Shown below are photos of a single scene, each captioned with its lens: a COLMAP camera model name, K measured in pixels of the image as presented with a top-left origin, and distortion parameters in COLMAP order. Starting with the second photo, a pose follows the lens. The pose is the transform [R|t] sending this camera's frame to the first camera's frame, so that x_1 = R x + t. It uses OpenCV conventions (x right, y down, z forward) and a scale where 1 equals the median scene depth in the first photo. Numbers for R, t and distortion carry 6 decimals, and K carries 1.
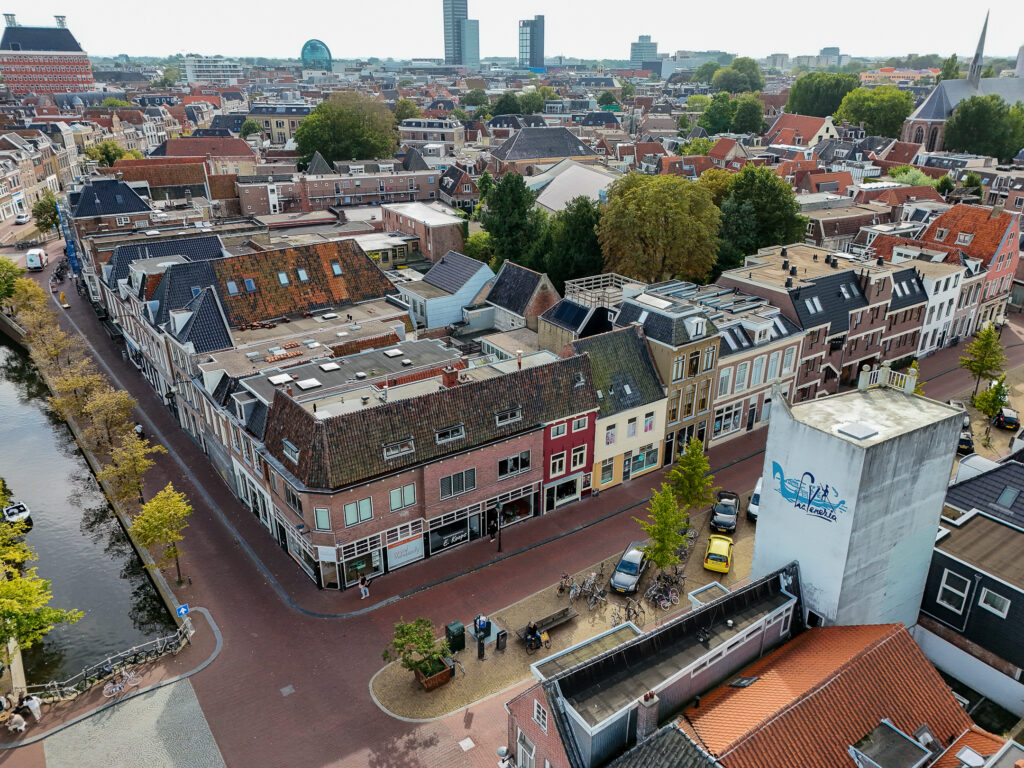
lens RADIAL K [[756.2, 0, 512.0], [0, 756.2, 384.0], [0, 0, 1]] dist [0.090666, -0.087107]
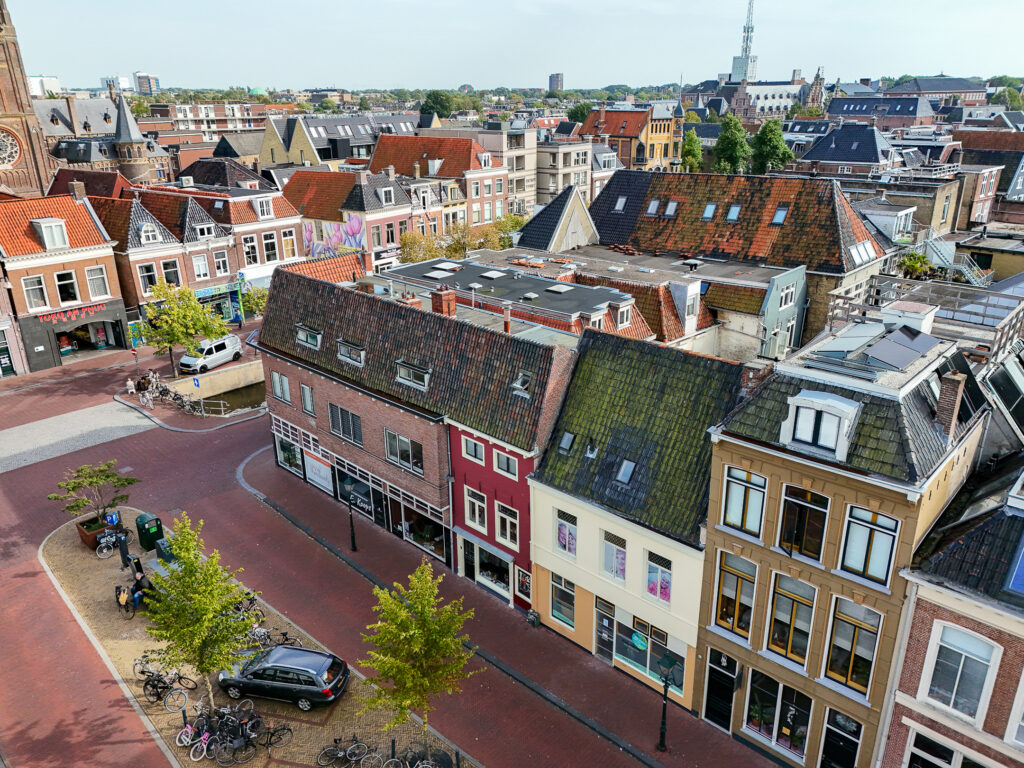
lens RADIAL K [[756.2, 0, 512.0], [0, 756.2, 384.0], [0, 0, 1]] dist [0.090666, -0.087107]
pose [[0.209651, 0.346847, -0.914190, 0.488478], [-0.375138, 0.891951, 0.252379, -0.117046], [0.902950, 0.290036, 0.317113, 0.713715]]
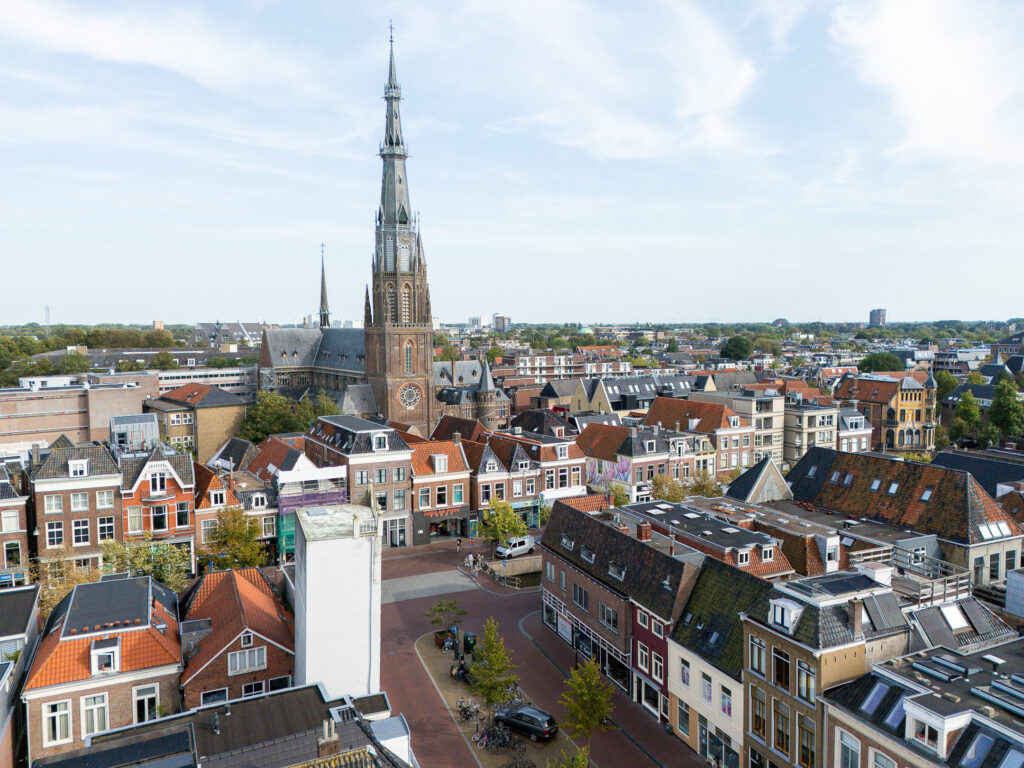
lens RADIAL K [[743.7, 0, 512.0], [0, 743.7, 384.0], [0, 0, 1]] dist [0.073383, -0.089546]
pose [[-0.188633, 0.077001, -0.979024, 0.887024], [-0.381552, 0.912854, 0.145312, -0.254671], [0.904895, 0.400959, -0.142815, 0.739067]]
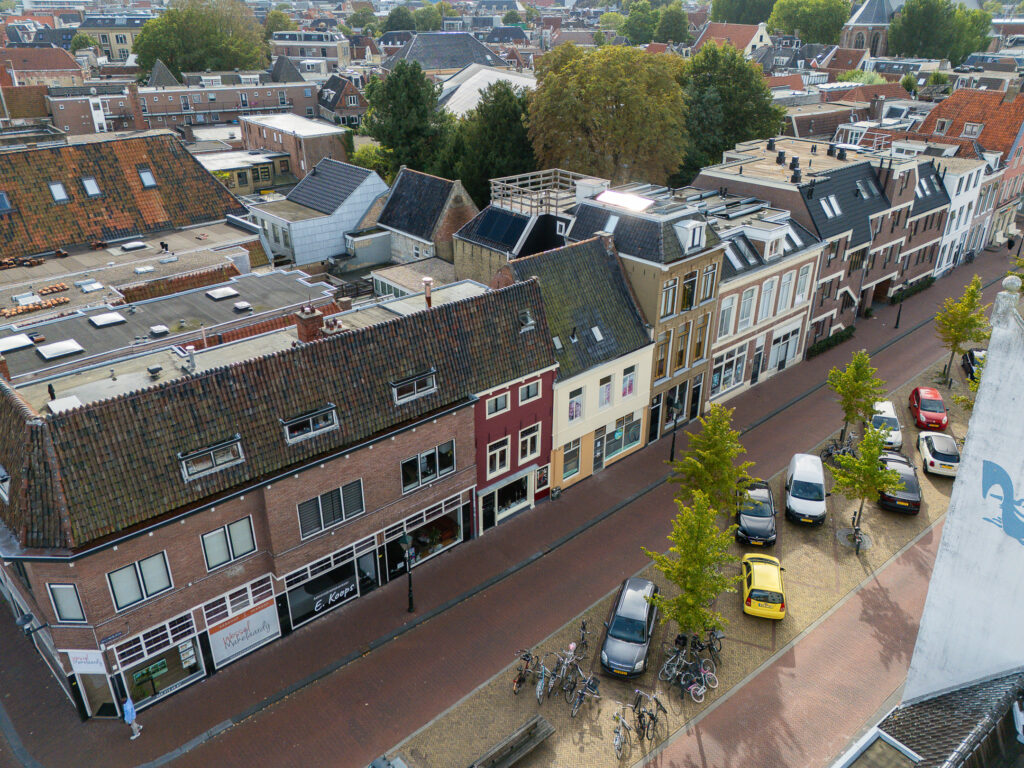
lens RADIAL K [[756.2, 0, 512.0], [0, 756.2, 384.0], [0, 0, 1]] dist [0.090666, -0.087107]
pose [[0.992350, -0.056262, 0.109891, 0.005315], [0.050031, 0.997024, 0.058653, 0.007695], [-0.112864, -0.052706, 0.992212, 0.329872]]
